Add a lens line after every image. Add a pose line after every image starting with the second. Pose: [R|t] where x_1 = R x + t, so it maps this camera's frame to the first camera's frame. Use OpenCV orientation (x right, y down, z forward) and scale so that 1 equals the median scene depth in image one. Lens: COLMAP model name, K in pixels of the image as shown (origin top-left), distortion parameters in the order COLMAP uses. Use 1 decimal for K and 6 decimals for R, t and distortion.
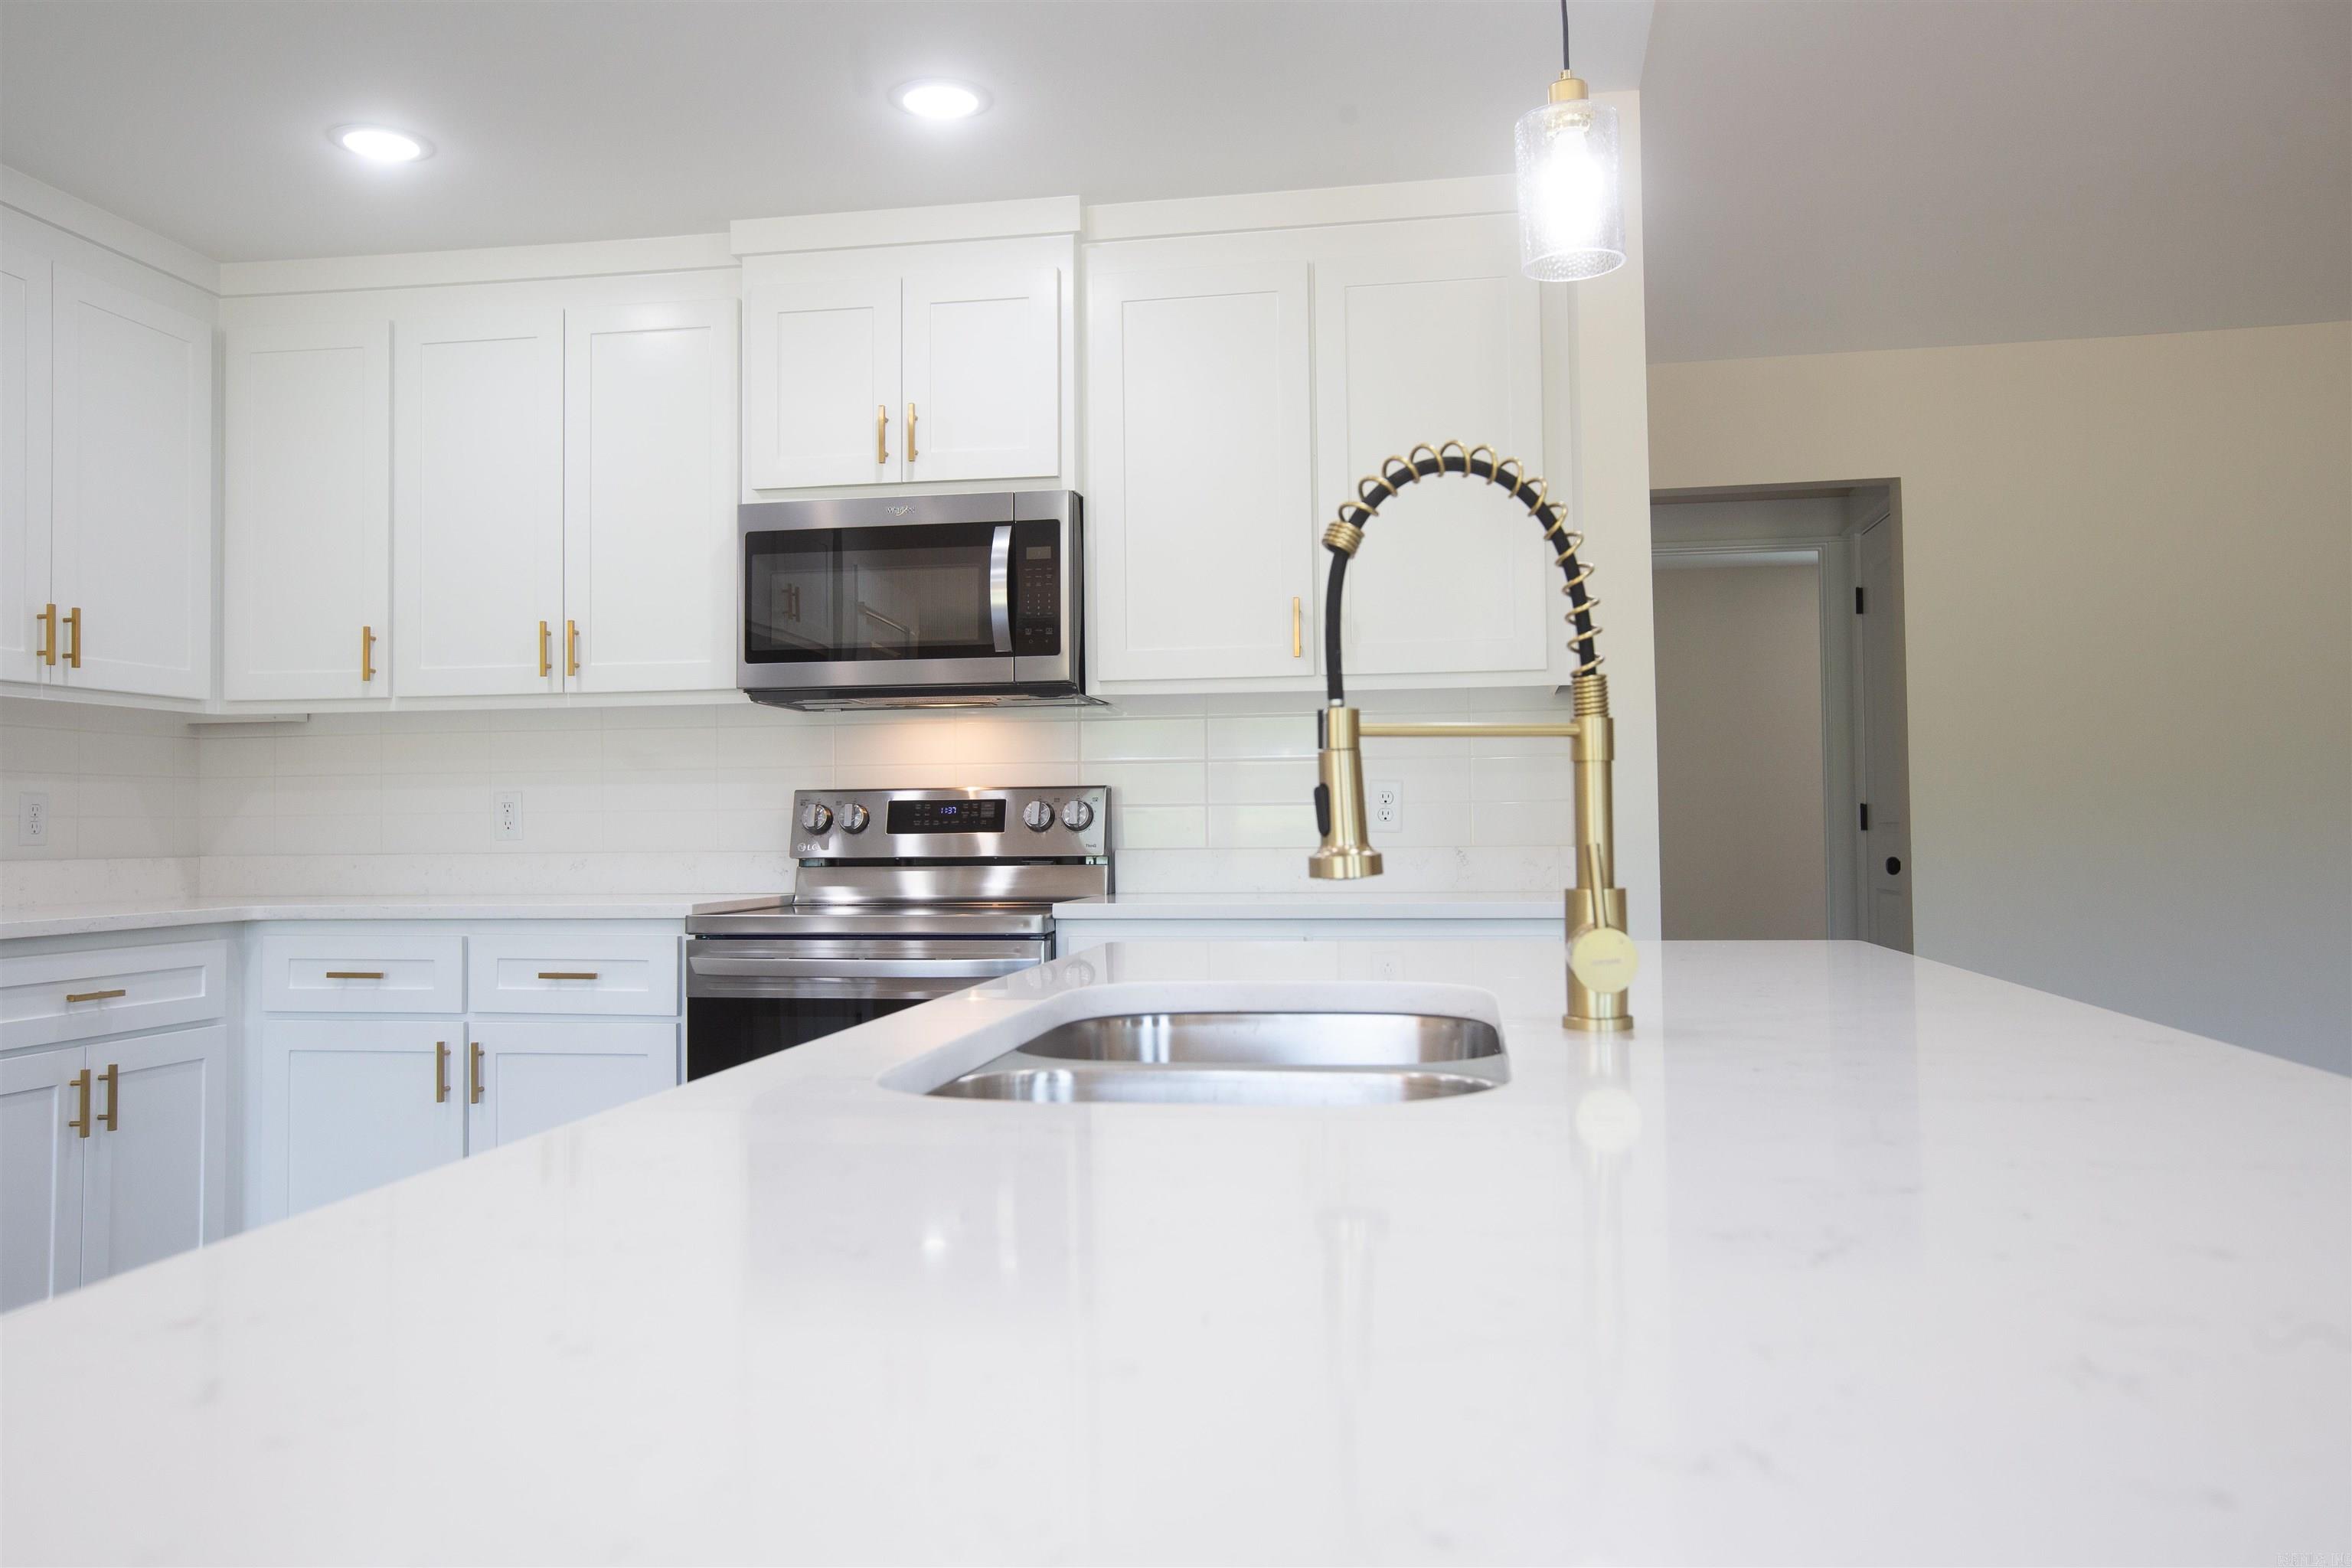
lens RADIAL K [[1759.7, 0, 1162.7], [0, 1759.7, 770.3], [0, 0, 1]] dist [-0.024319, 0.086505]
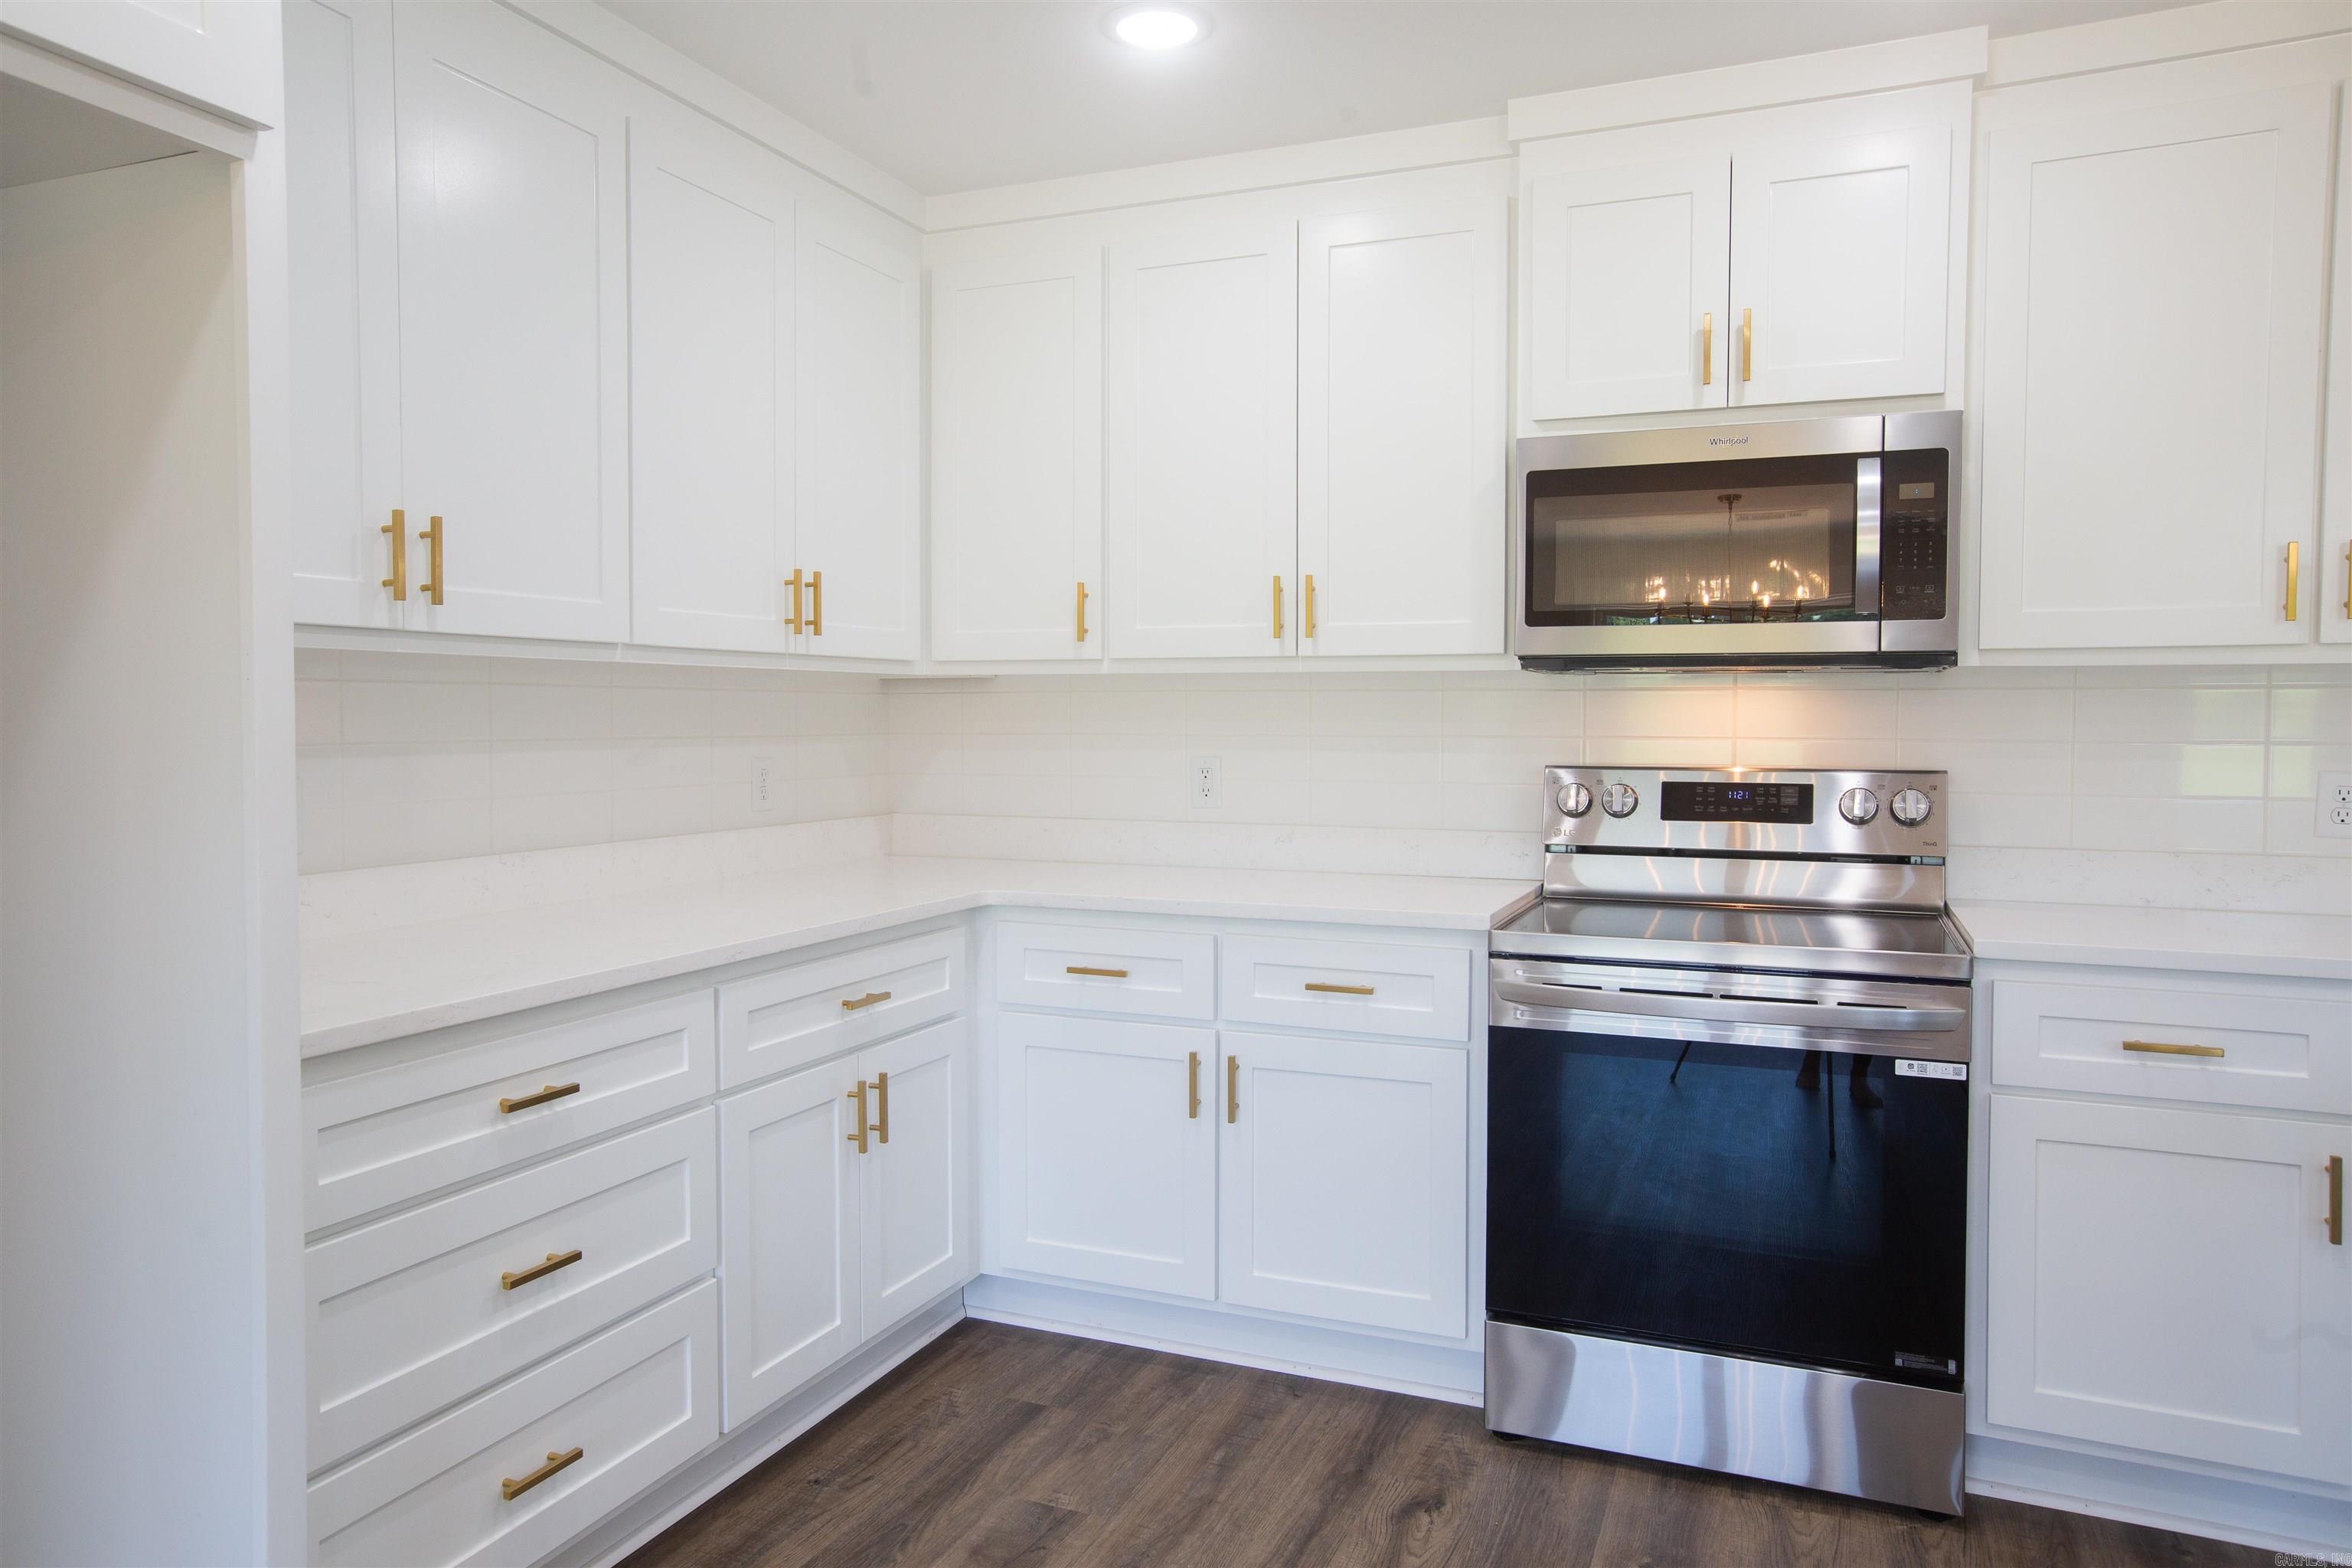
lens RADIAL K [[1553.7, 0, 1163.7], [0, 1553.7, 769.6], [0, 0, 1]] dist [-0.042744, 0.069200]
pose [[0.974831, 0.018995, -0.222136, -0.240223], [-0.003396, 0.997513, 0.070394, -0.043708], [0.222921, -0.067868, 0.972471, 0.222254]]
